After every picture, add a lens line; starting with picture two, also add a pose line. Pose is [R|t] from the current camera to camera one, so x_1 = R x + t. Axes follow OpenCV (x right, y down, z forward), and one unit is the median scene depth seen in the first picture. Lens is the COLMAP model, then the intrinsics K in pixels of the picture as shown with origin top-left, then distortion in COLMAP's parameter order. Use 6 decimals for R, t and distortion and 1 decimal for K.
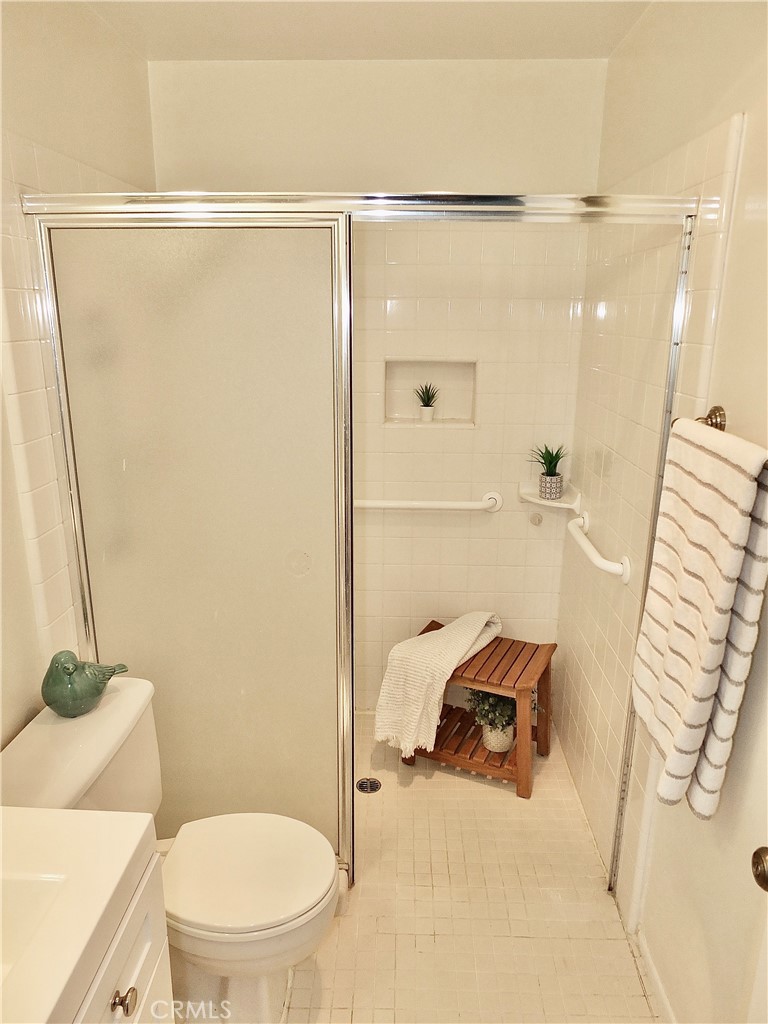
lens RADIAL K [[727.4, 0, 384.0], [0, 727.4, 512.0], [0, 0, 1]] dist [-0.006283, -0.003944]
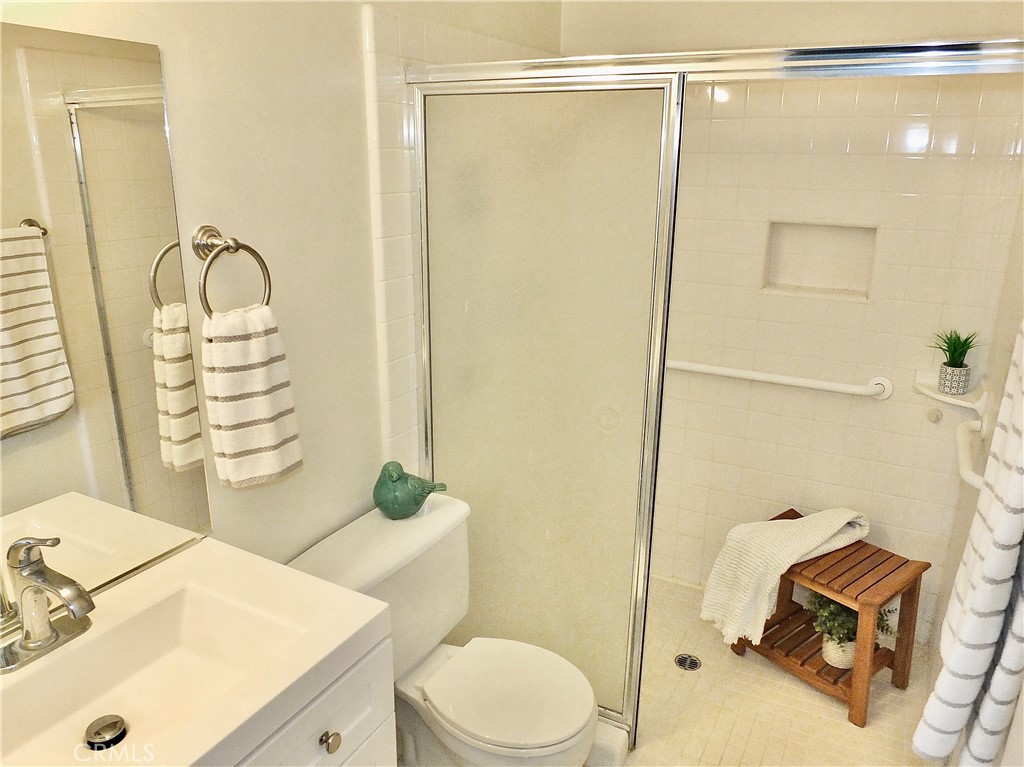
lens RADIAL K [[727.4, 0, 512.0], [0, 727.4, 383.5], [0, 0, 1]] dist [-0.006283, -0.003944]
pose [[0.893333, 0.125933, -0.431390, 0.148008], [-0.121840, 0.991851, 0.037237, 0.000941], [0.432564, 0.019296, 0.901397, 0.021242]]
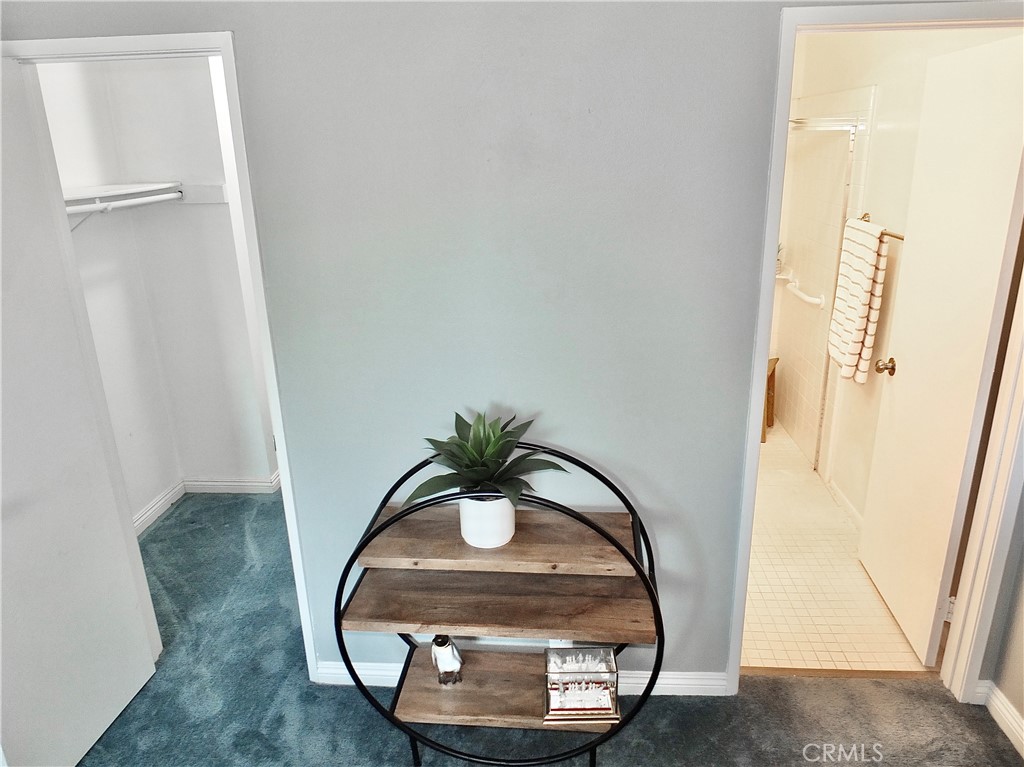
lens RADIAL K [[716.3, 0, 512.0], [0, 716.3, 383.5], [0, 0, 1]] dist [-0.012832, -0.005043]
pose [[0.997968, -0.025517, -0.058379, -0.333547], [0.028372, 0.998415, 0.048602, 0.155477], [0.057046, -0.050160, 0.997111, -0.826604]]
